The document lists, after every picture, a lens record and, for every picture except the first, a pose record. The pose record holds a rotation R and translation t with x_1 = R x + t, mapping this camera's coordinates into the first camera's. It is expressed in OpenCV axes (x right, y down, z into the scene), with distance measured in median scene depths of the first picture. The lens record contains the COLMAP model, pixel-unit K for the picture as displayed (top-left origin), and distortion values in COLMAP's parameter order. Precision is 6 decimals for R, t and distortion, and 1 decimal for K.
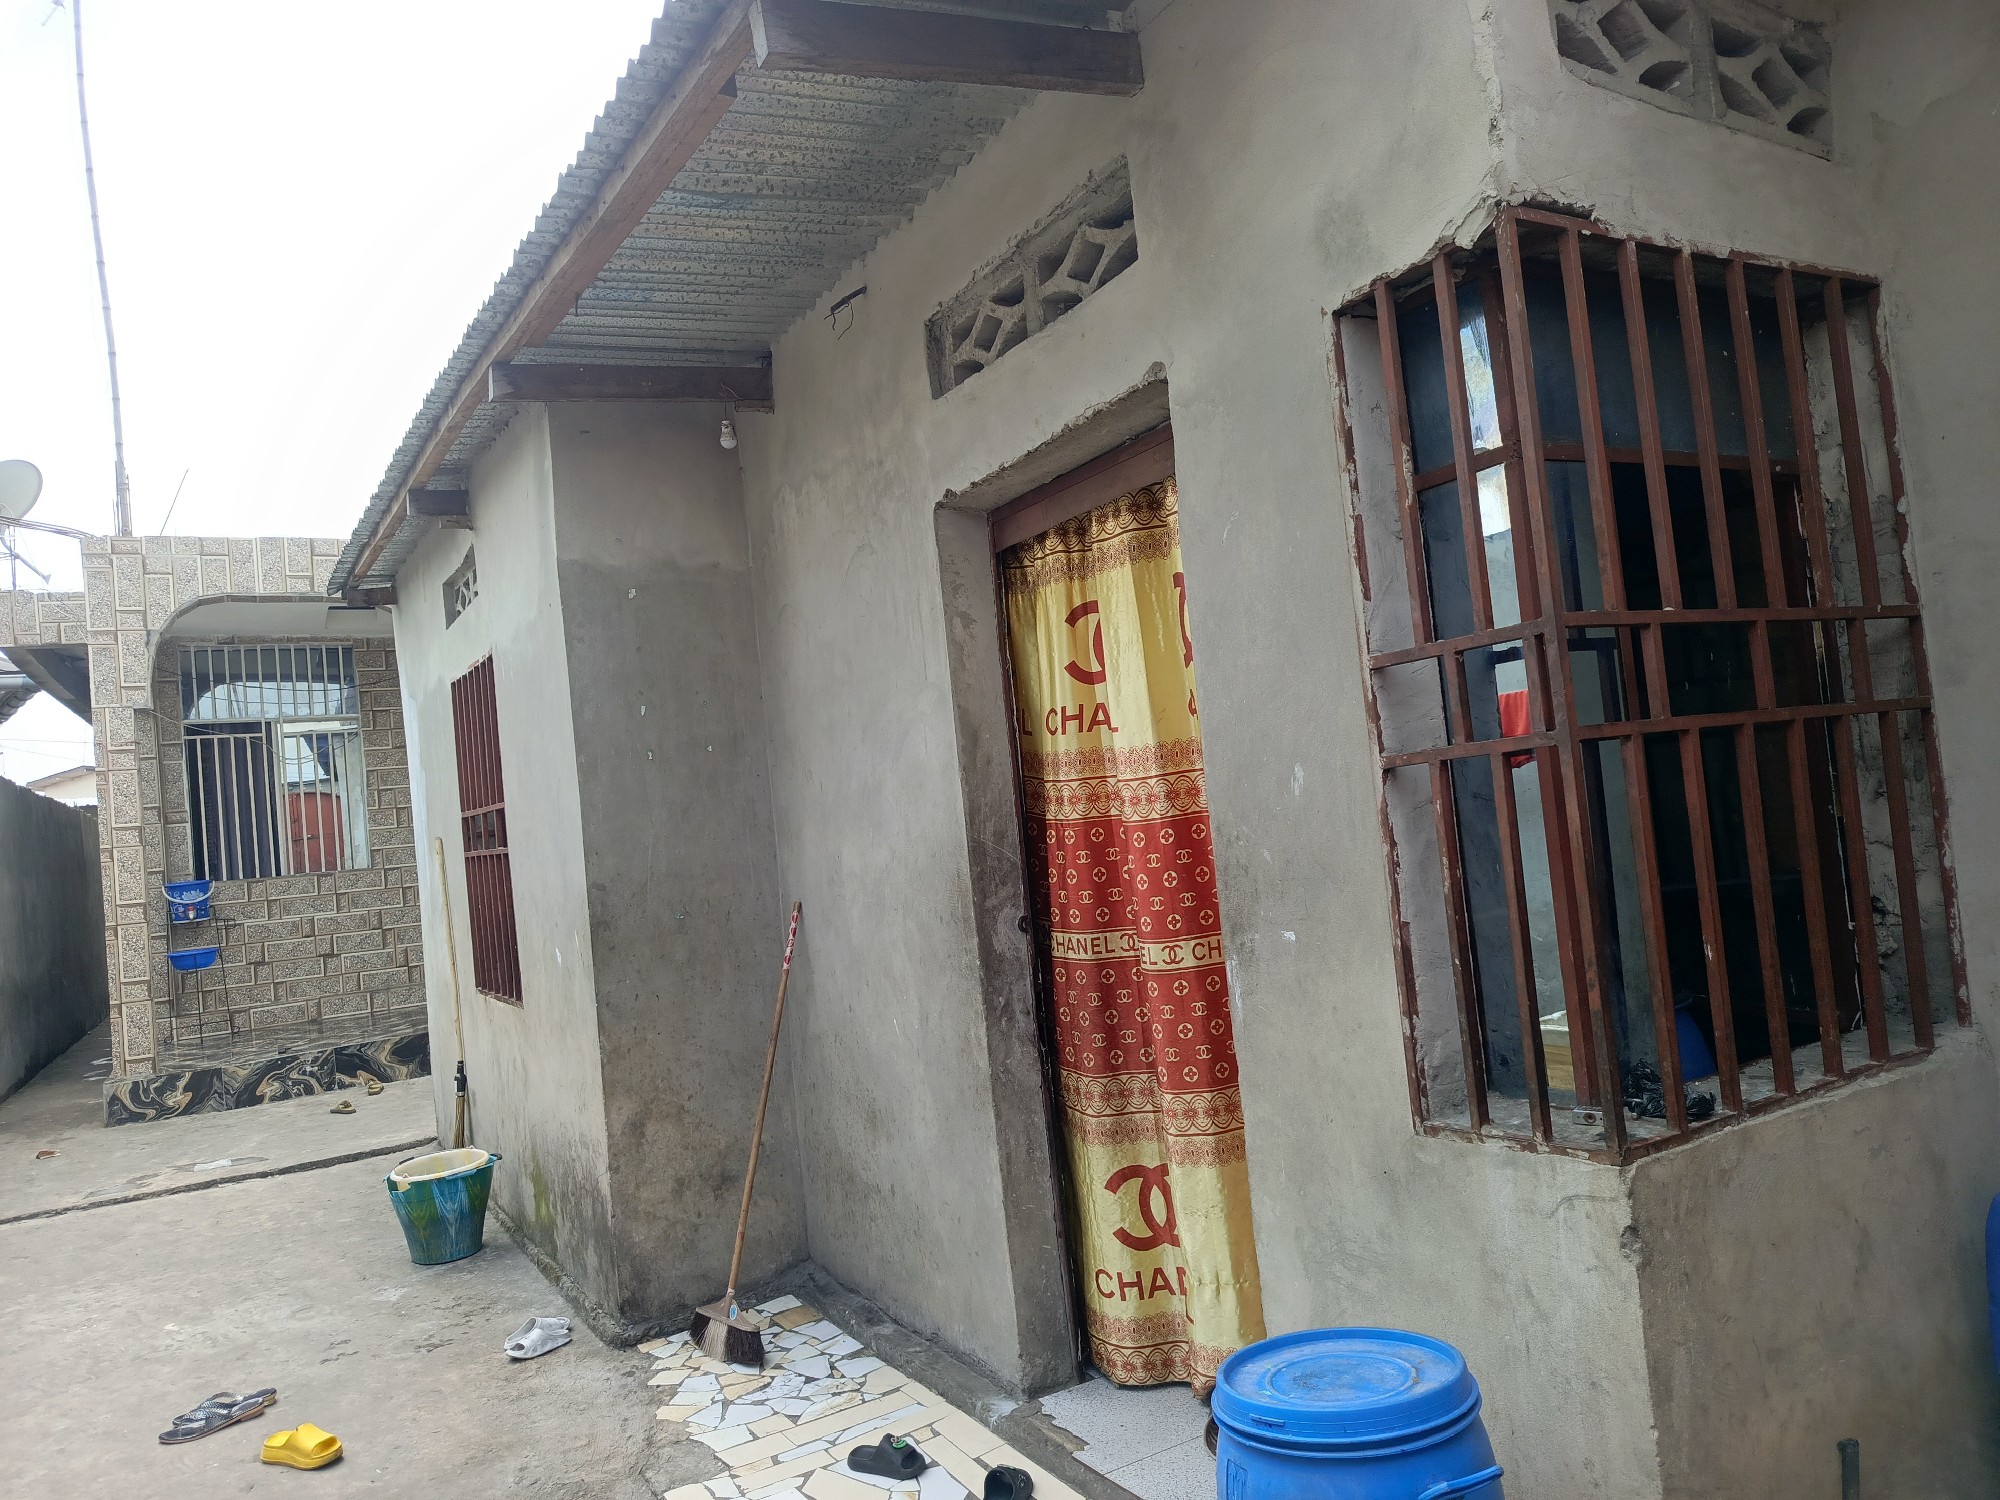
lens RADIAL K [[1403.1, 0, 997.4], [0, 1403.1, 760.3], [0, 0, 1]] dist [-0.003753, -0.005626]
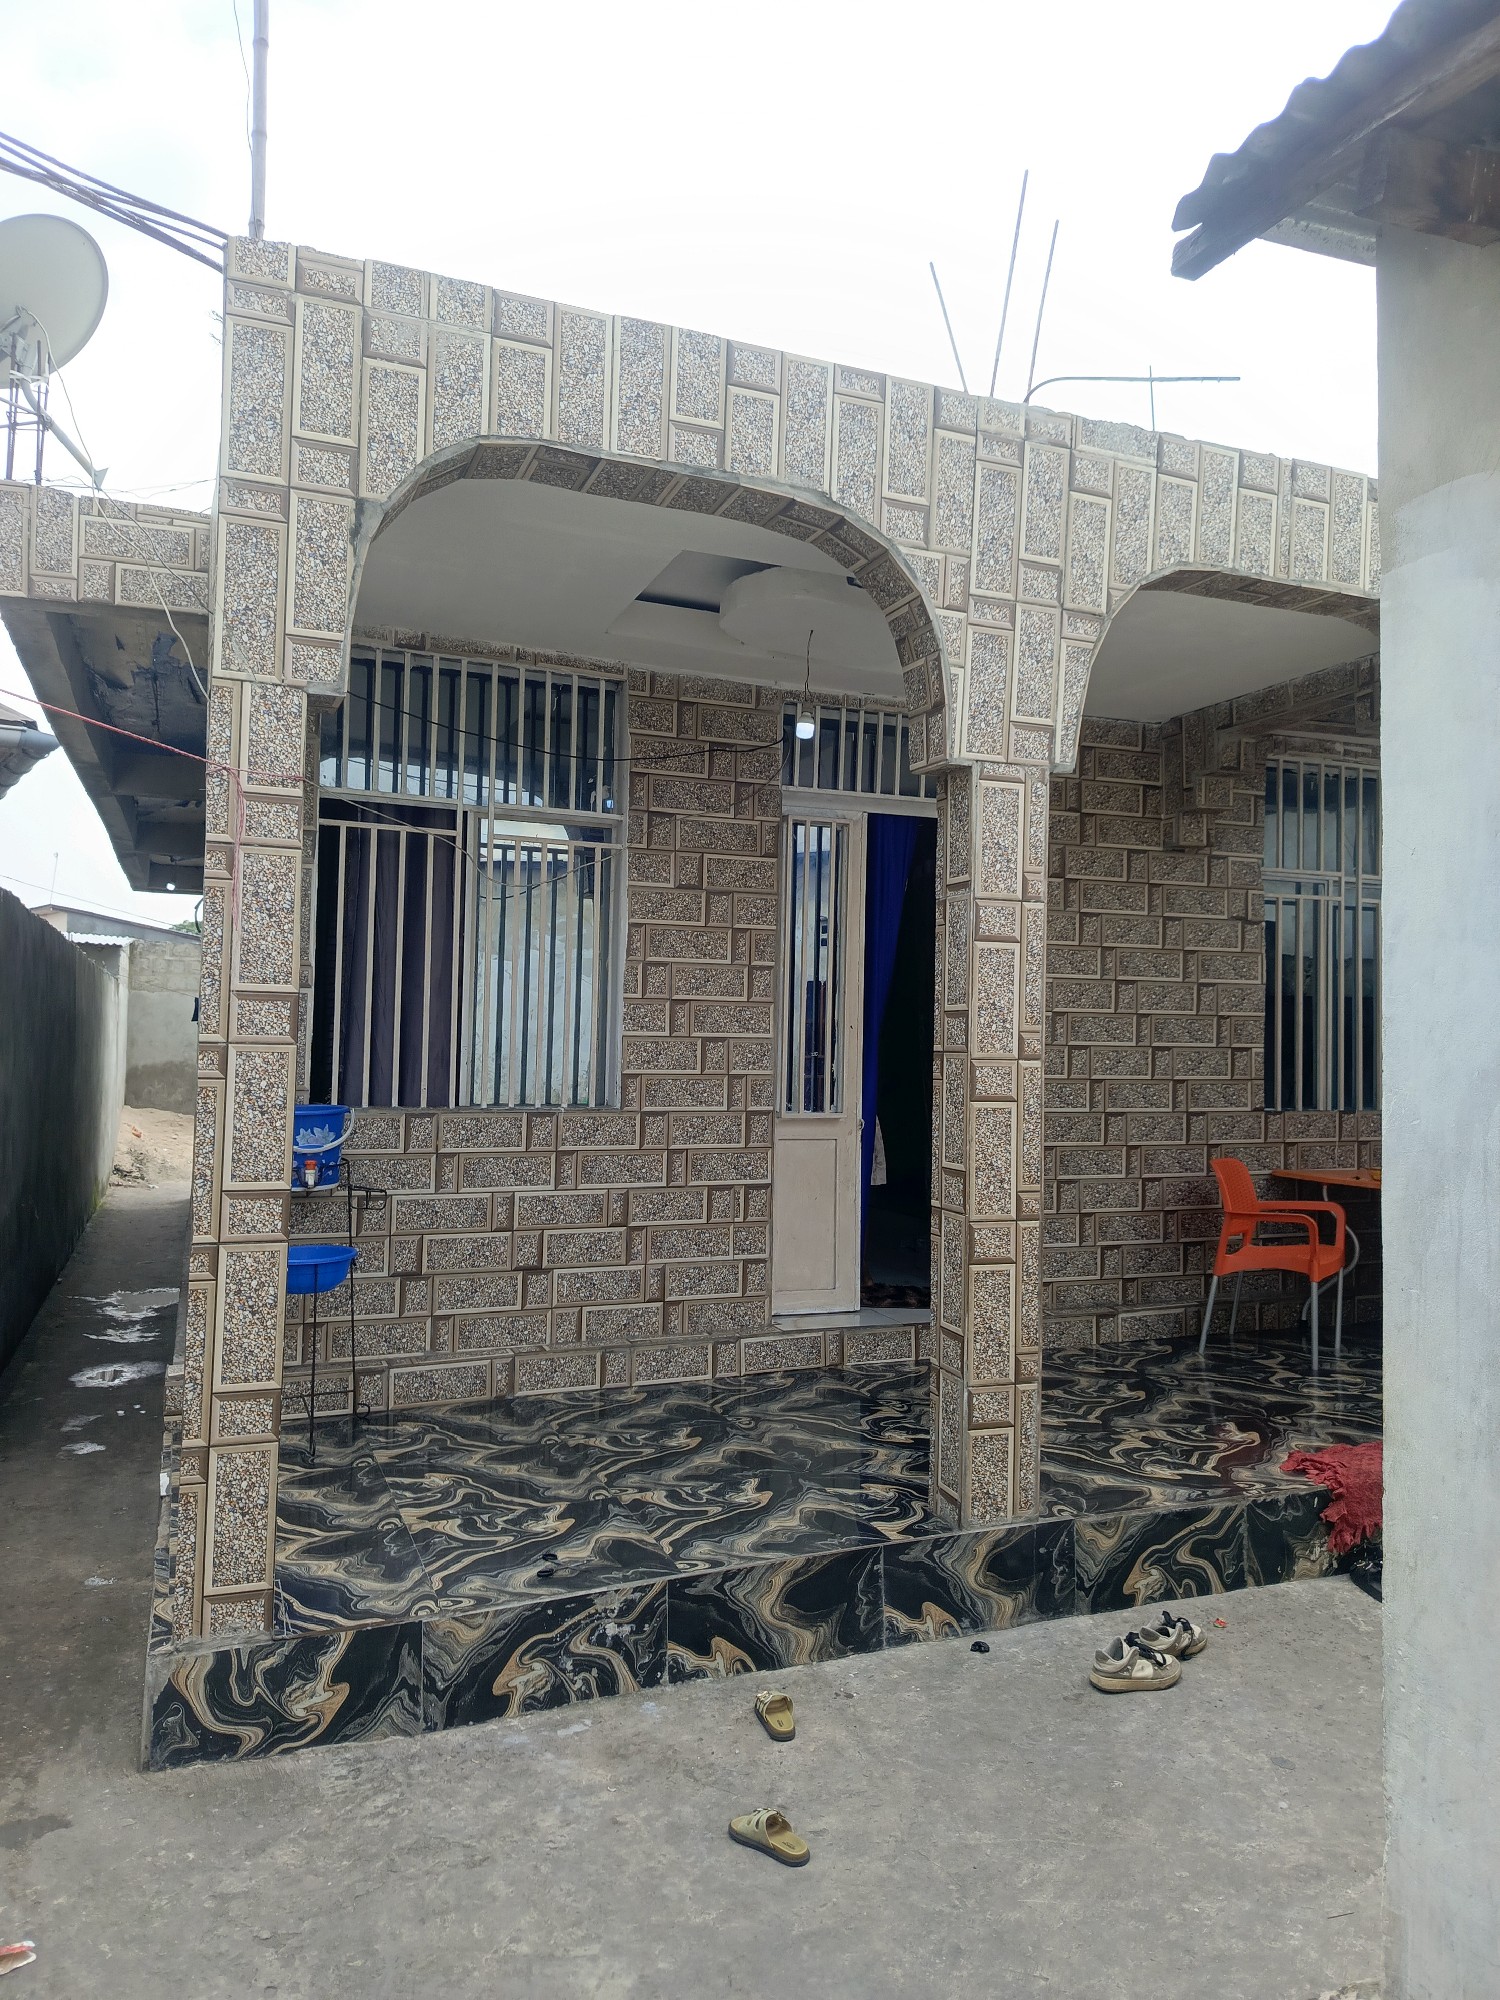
lens RADIAL K [[1403.1, 0, 753.2], [0, 1403.1, 990.5], [0, 0, 1]] dist [-0.003753, -0.005626]
pose [[0.988284, 0.102518, -0.113069, -0.424219], [-0.101750, 0.994731, 0.012559, 0.026452], [0.113761, -0.000907, 0.993508, 0.601493]]
